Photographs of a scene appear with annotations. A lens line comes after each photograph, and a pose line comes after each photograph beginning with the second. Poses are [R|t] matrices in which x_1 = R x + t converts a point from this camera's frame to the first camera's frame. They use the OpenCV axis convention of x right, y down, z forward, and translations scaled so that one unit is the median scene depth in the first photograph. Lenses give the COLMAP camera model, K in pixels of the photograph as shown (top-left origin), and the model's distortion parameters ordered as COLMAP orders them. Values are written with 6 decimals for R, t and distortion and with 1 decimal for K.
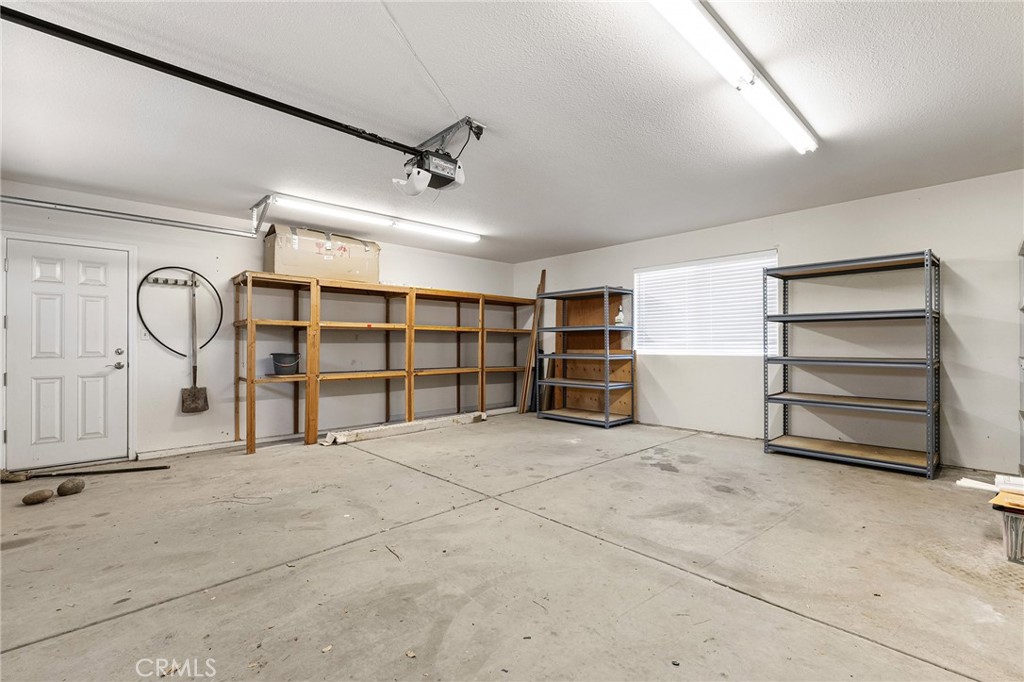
lens RADIAL K [[454.5, 0, 512.5], [0, 454.5, 343.1], [0, 0, 1]] dist [-0.002013, -0.000420]
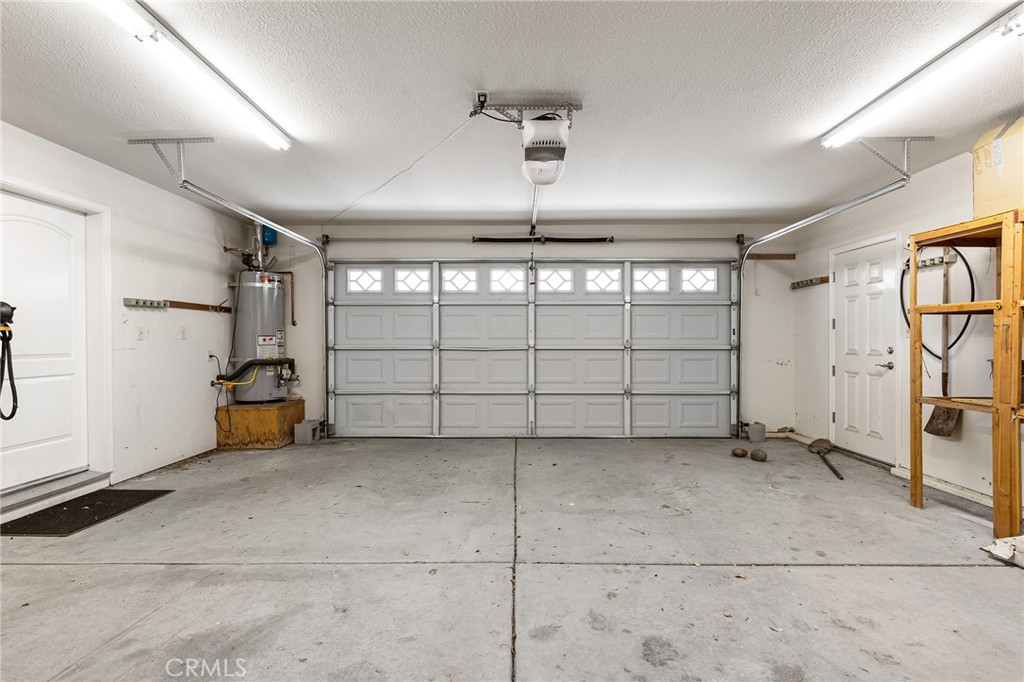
lens RADIAL K [[485.9, 0, 513.4], [0, 485.9, 343.0], [0, 0, 1]] dist [-0.003936, -0.000205]
pose [[-0.697234, 0.007219, -0.716807, 0.544825], [0.007231, 0.999969, 0.003037, -0.006916], [0.716807, -0.003066, -0.697265, 1.674182]]
